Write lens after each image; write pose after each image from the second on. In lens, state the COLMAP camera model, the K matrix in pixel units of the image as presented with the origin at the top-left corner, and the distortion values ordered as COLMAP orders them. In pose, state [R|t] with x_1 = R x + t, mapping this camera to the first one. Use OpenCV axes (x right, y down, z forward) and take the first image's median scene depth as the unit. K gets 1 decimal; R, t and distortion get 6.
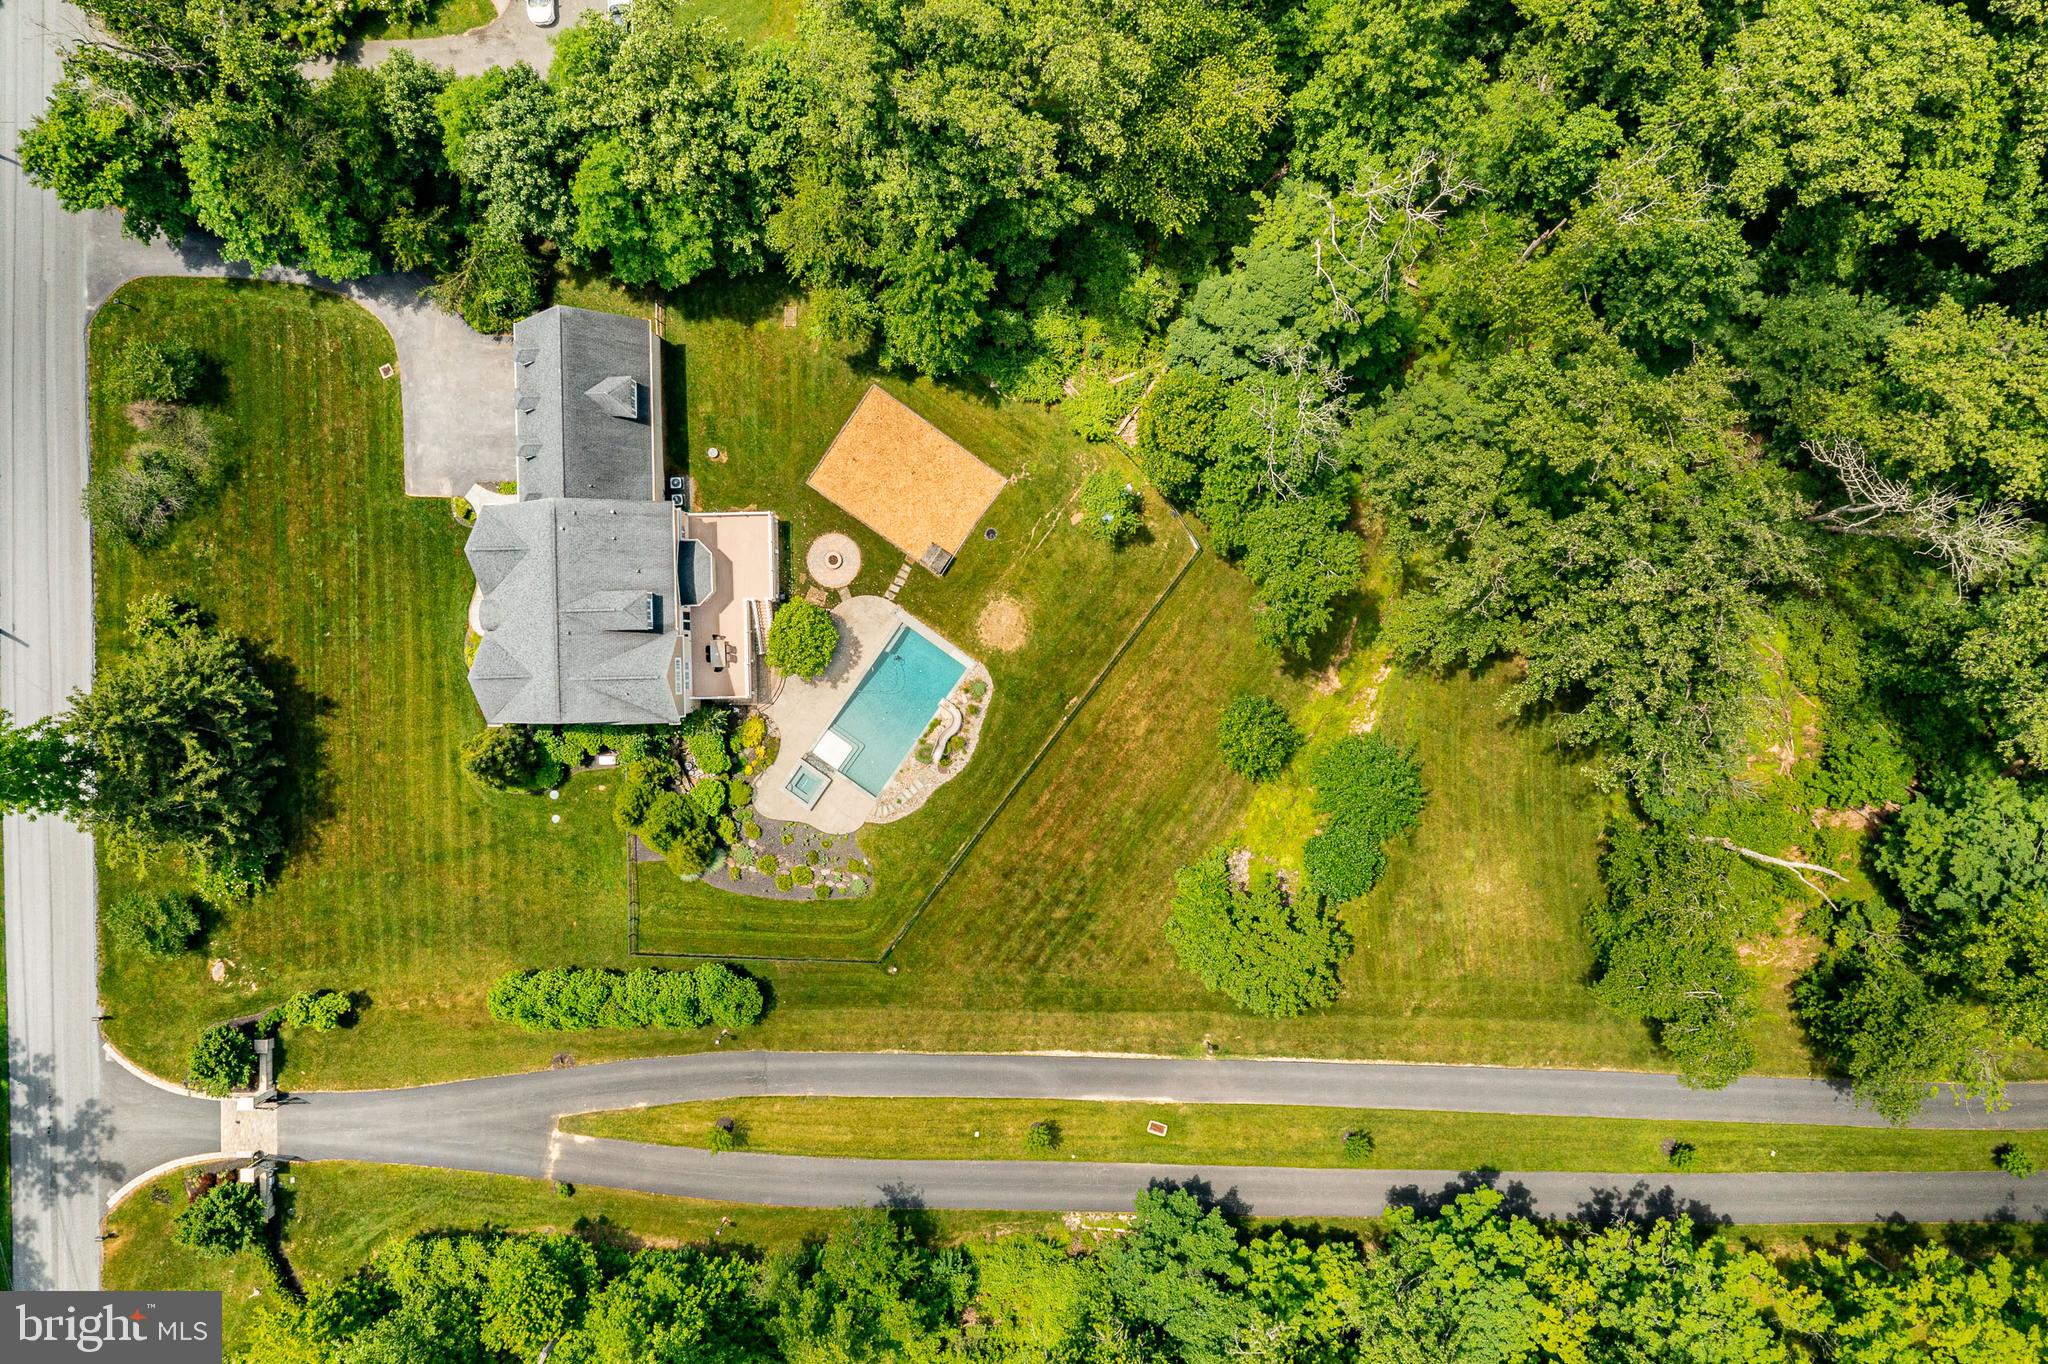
lens RADIAL K [[1640.1, 0, 1020.9], [0, 1640.1, 683.2], [0, 0, 1]] dist [-0.039121, 0.013915]
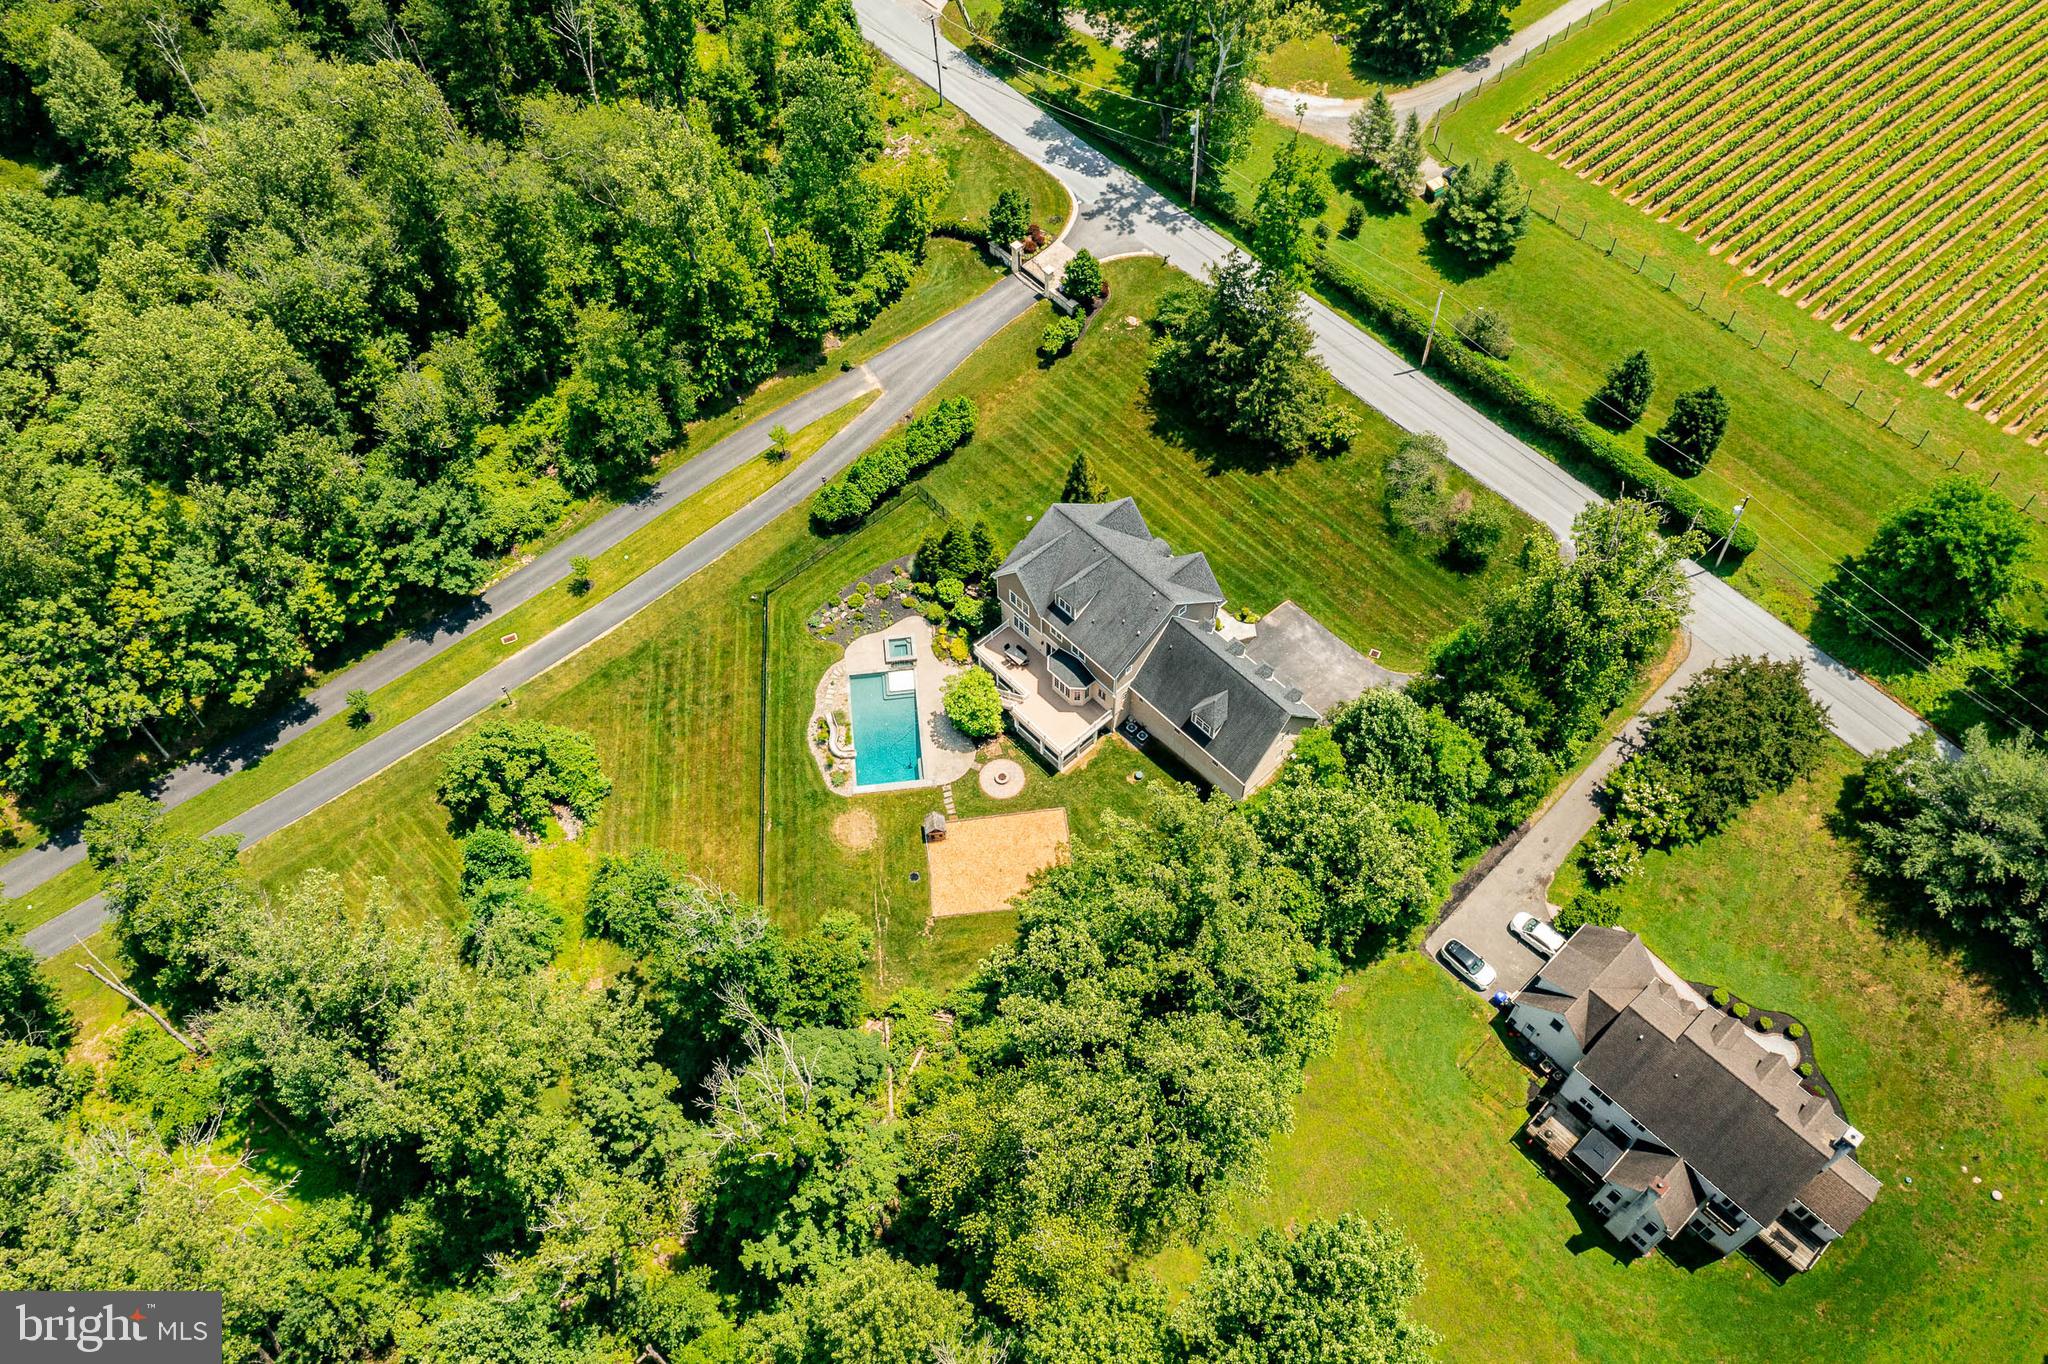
lens RADIAL K [[1640.1, 0, 1025.9], [0, 1640.1, 675.5], [0, 0, 1]] dist [-0.039121, 0.013915]
pose [[-0.745745, 0.561230, -0.359006, 0.260966], [-0.666054, -0.615585, 0.421221, -0.550577], [0.015403, 0.553241, 0.832879, -0.021079]]
